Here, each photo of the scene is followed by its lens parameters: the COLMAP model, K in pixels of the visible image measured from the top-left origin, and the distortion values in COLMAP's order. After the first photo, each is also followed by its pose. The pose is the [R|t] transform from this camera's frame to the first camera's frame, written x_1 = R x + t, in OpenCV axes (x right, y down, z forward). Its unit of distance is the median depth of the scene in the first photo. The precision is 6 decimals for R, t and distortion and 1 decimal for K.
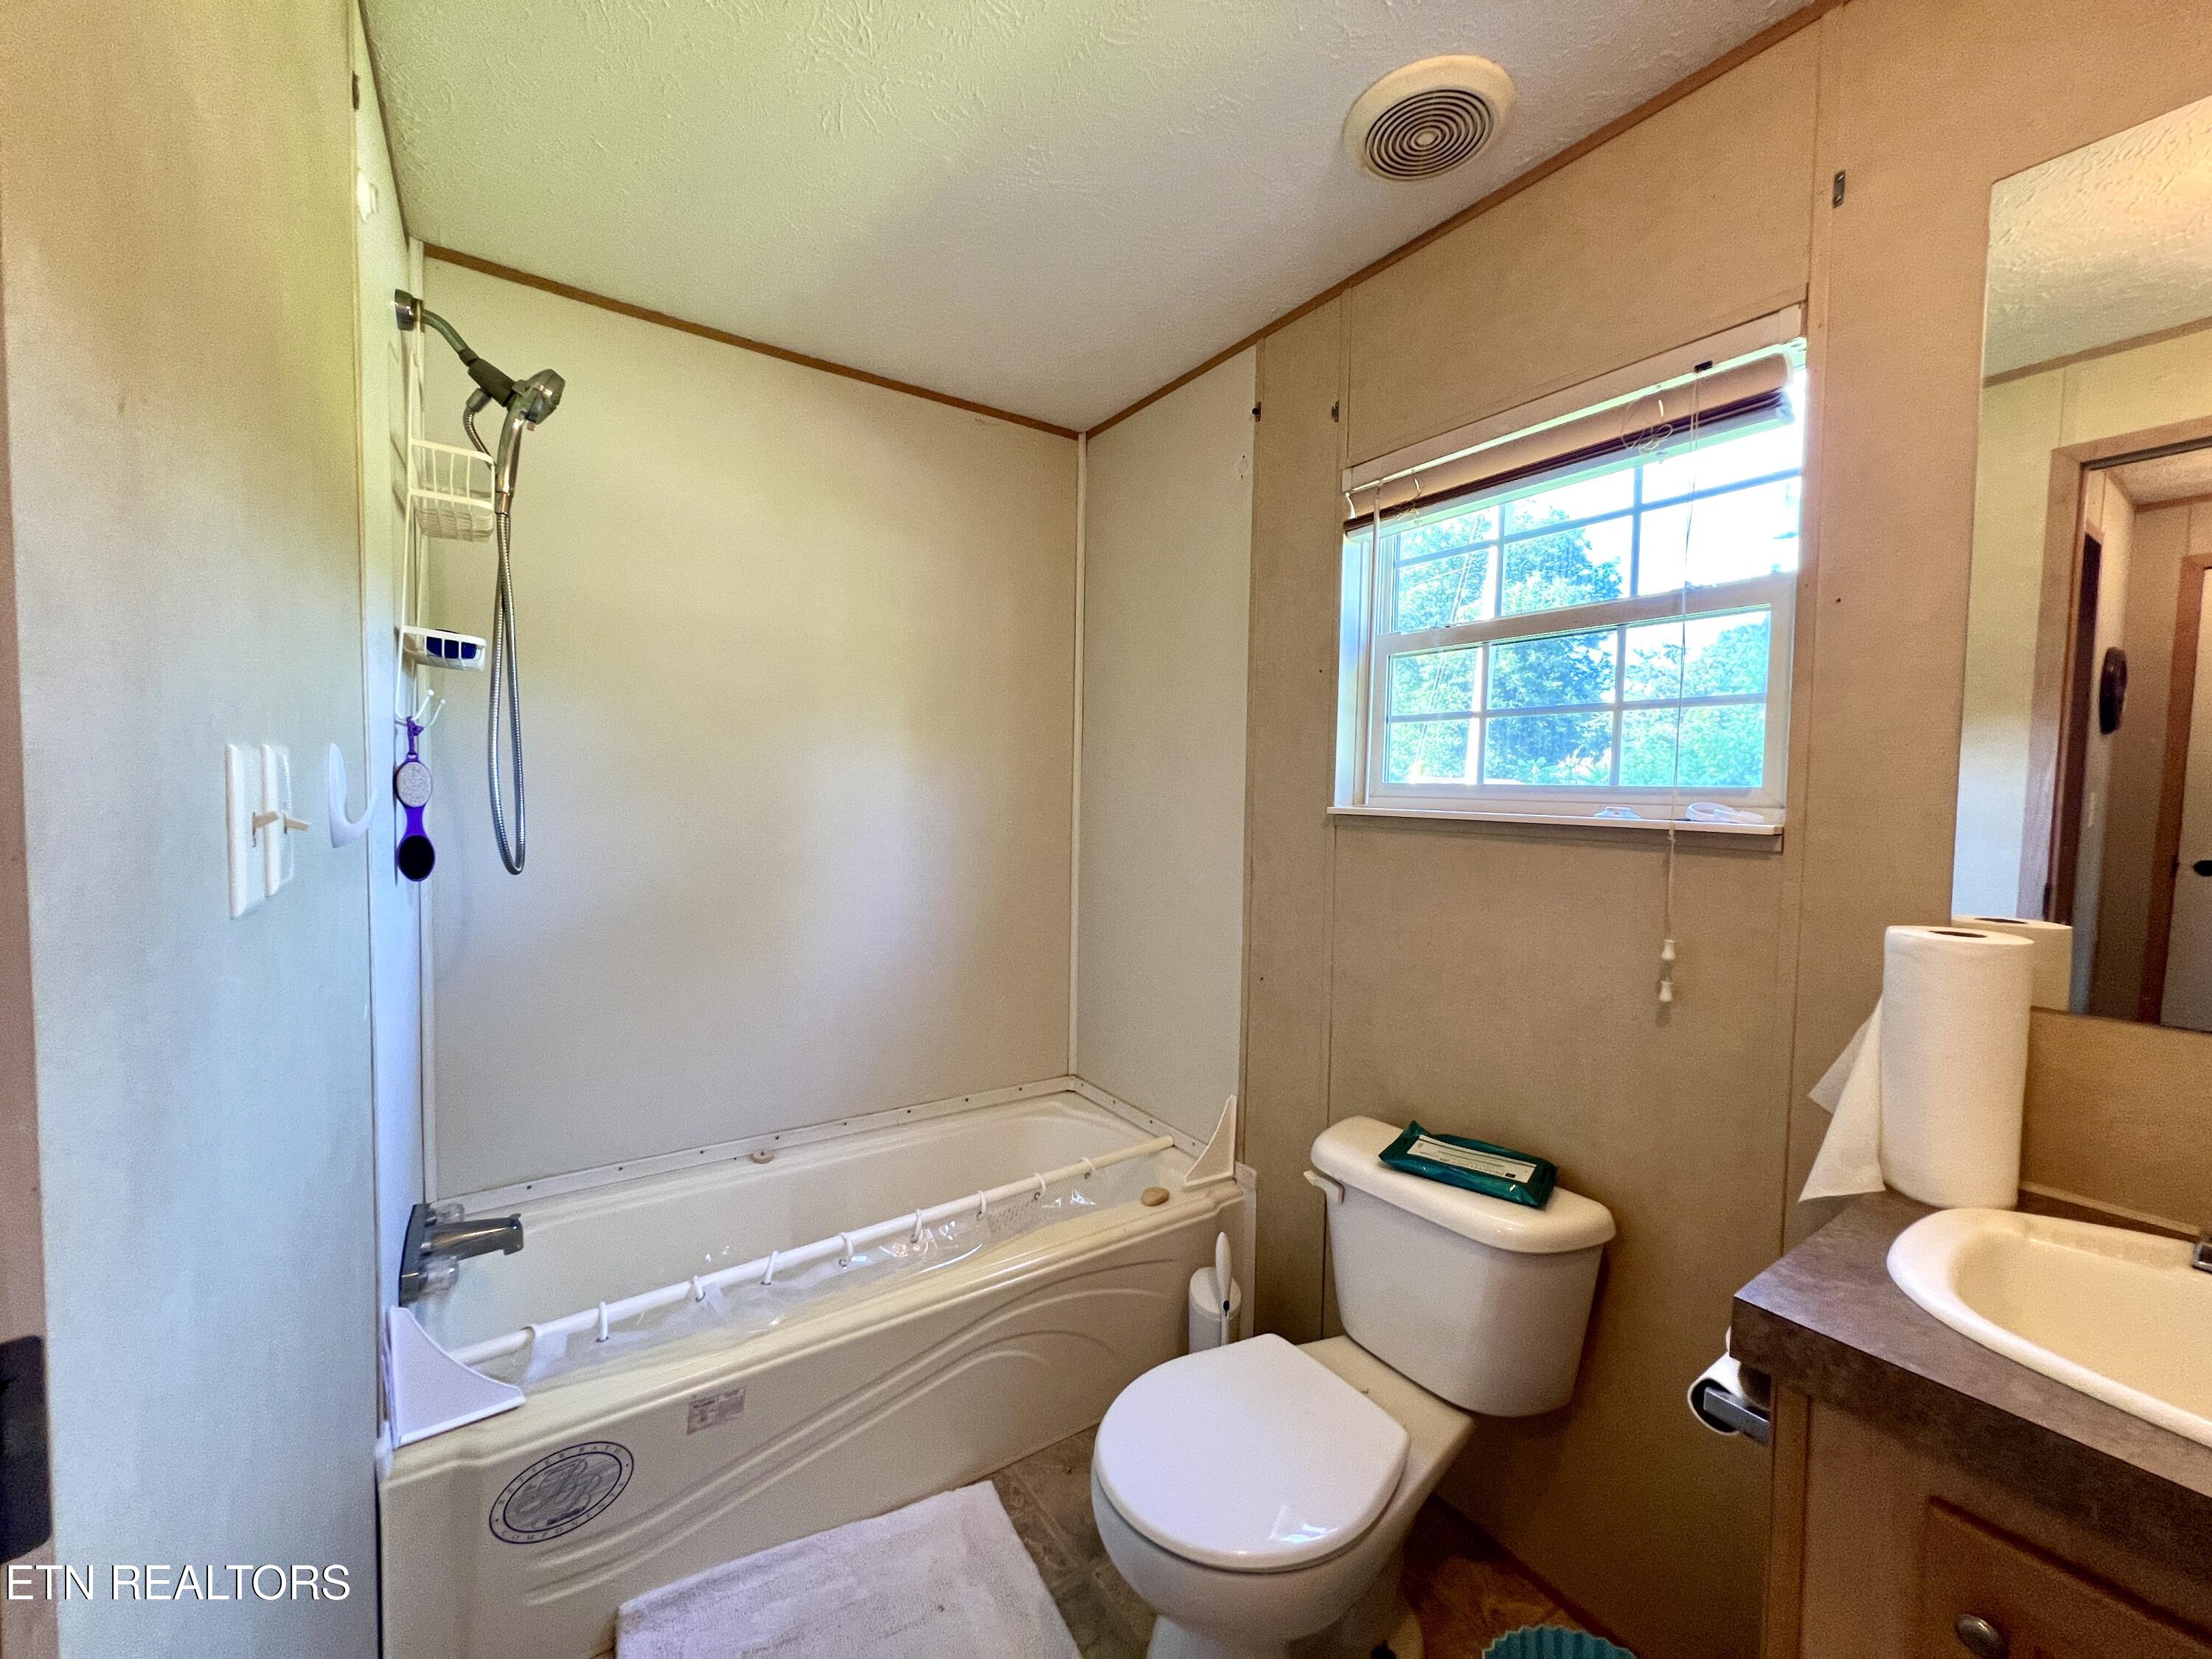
lens RADIAL K [[884.2, 0, 1108.0], [0, 884.2, 820.7], [0, 0, 1]] dist [-0.002101, 0.000264]
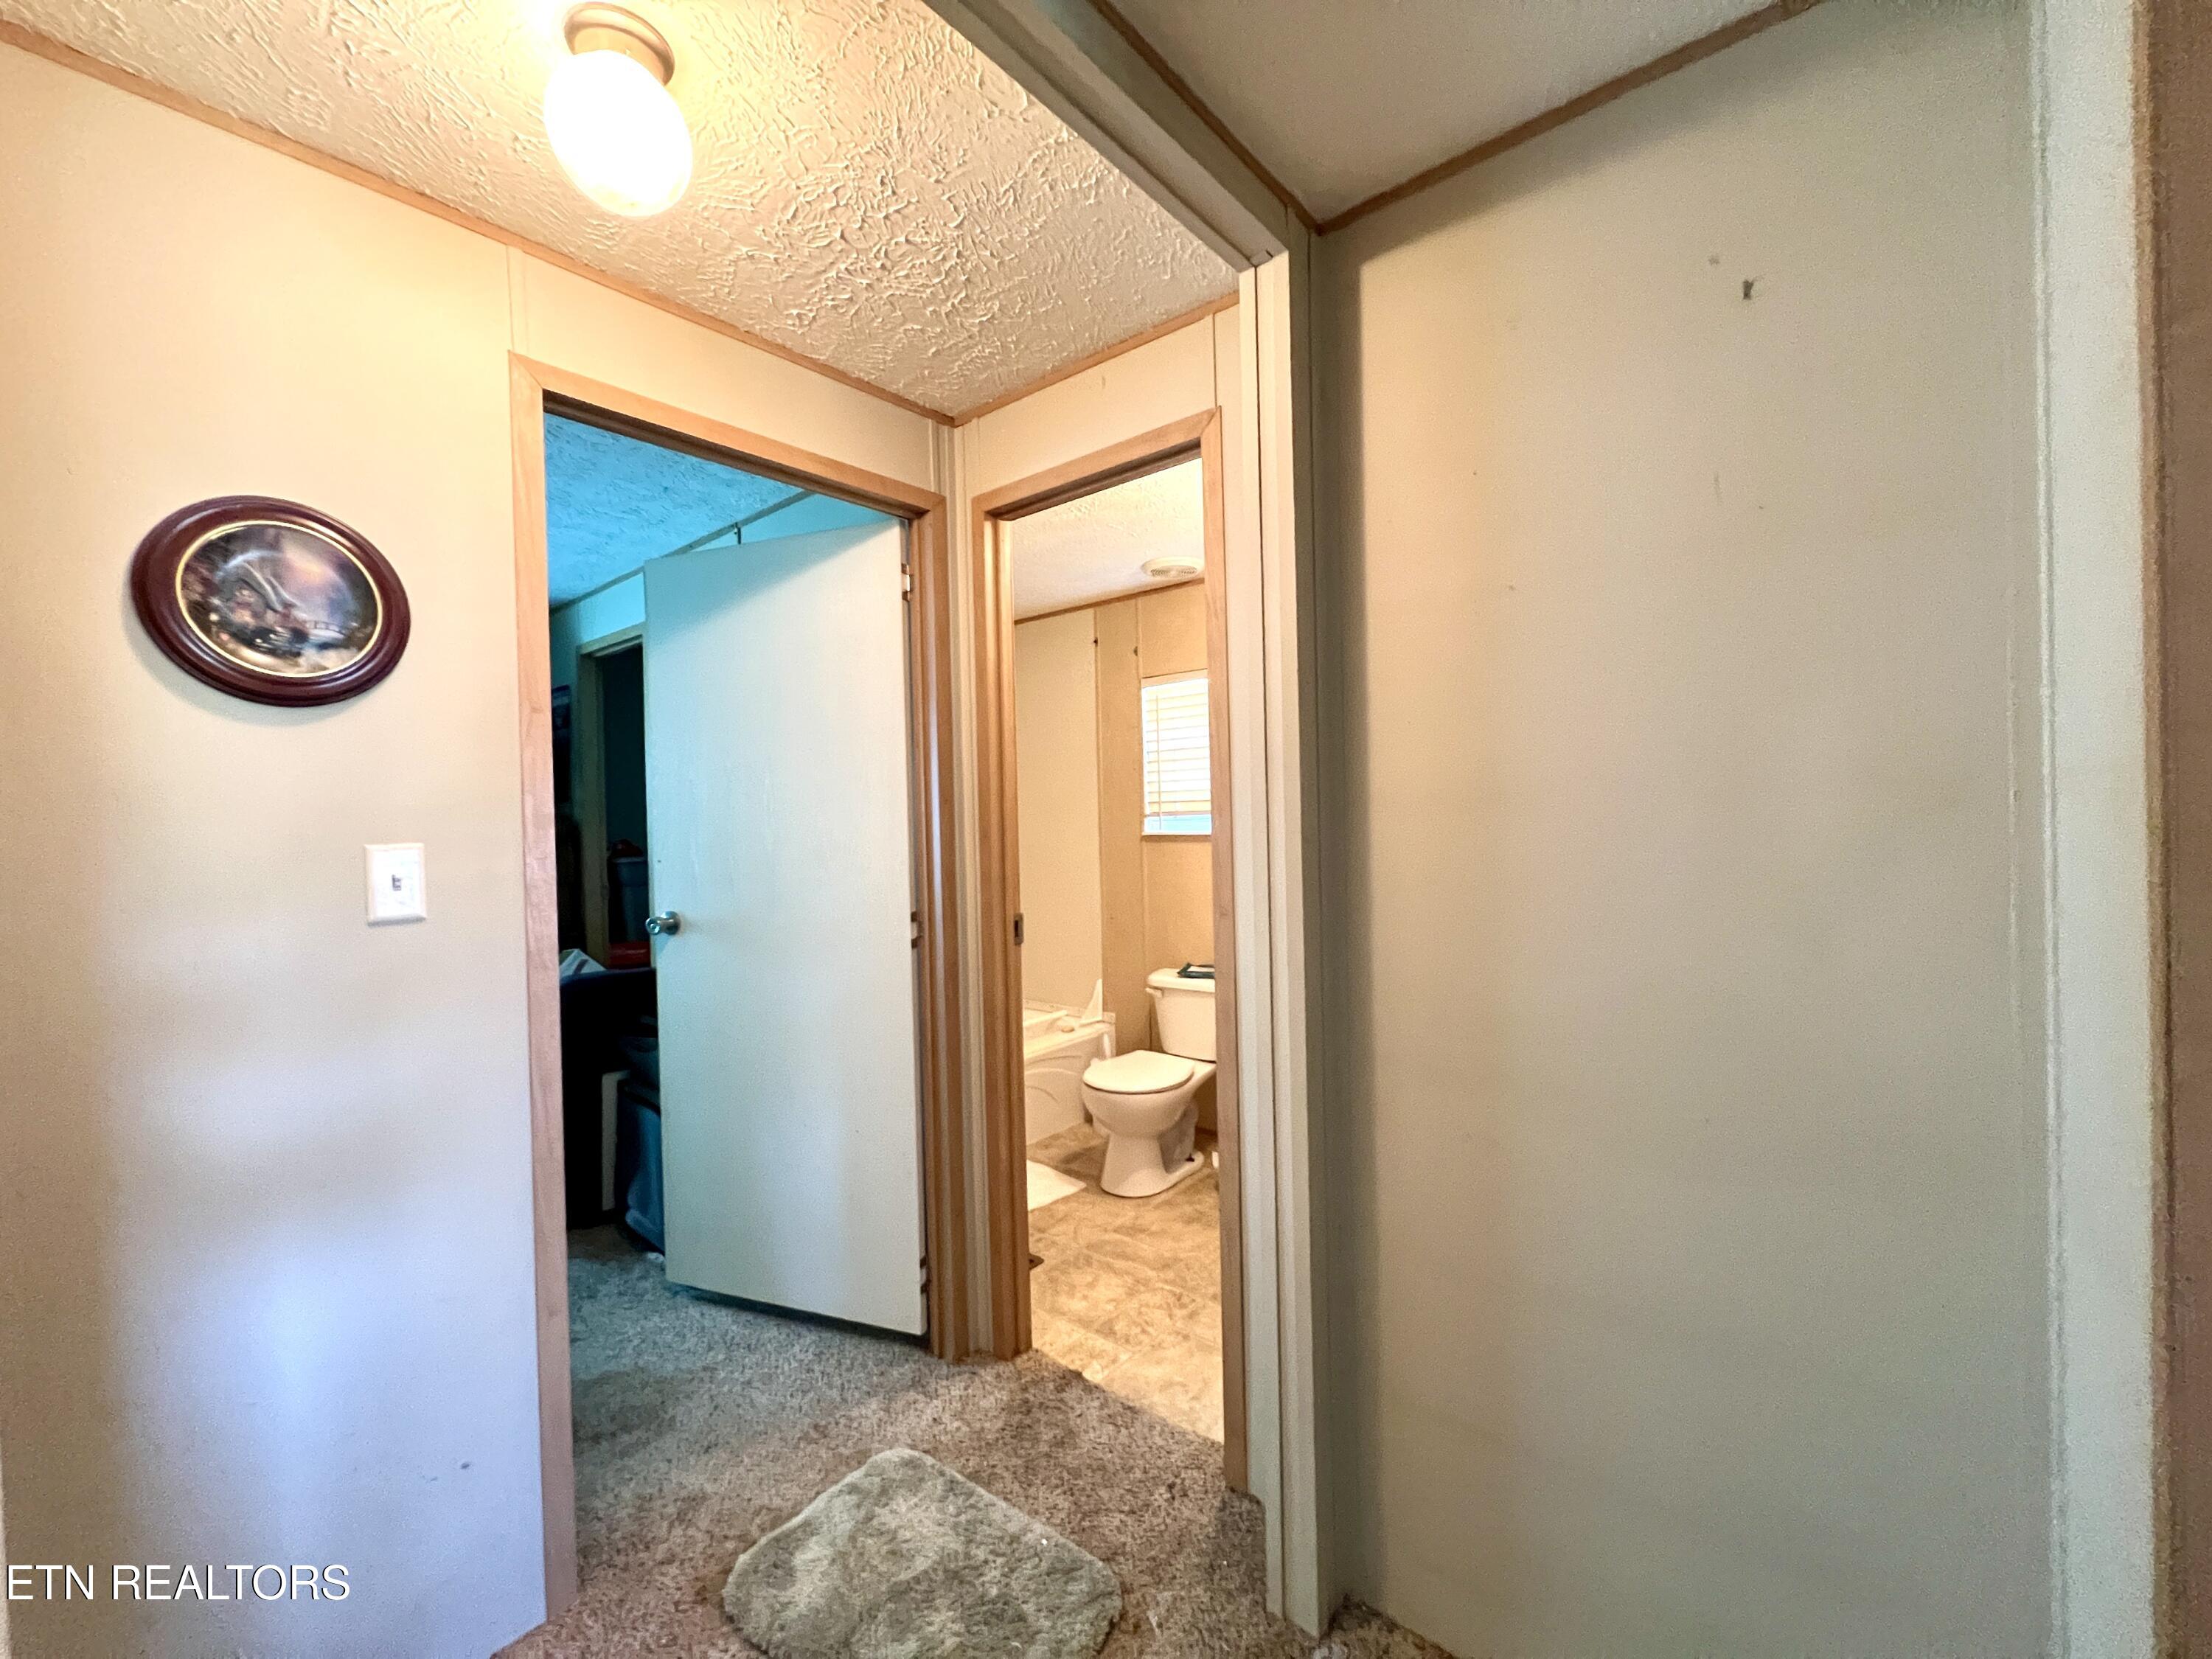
lens RADIAL K [[884.2, 0, 1108.0], [0, 884.2, 820.7], [0, 0, 1]] dist [-0.002101, 0.000264]
pose [[0.958531, -0.038874, 0.282325, -0.404784], [0.051190, 0.998026, -0.036376, 0.028780], [-0.280354, 0.049320, 0.958629, -0.968814]]
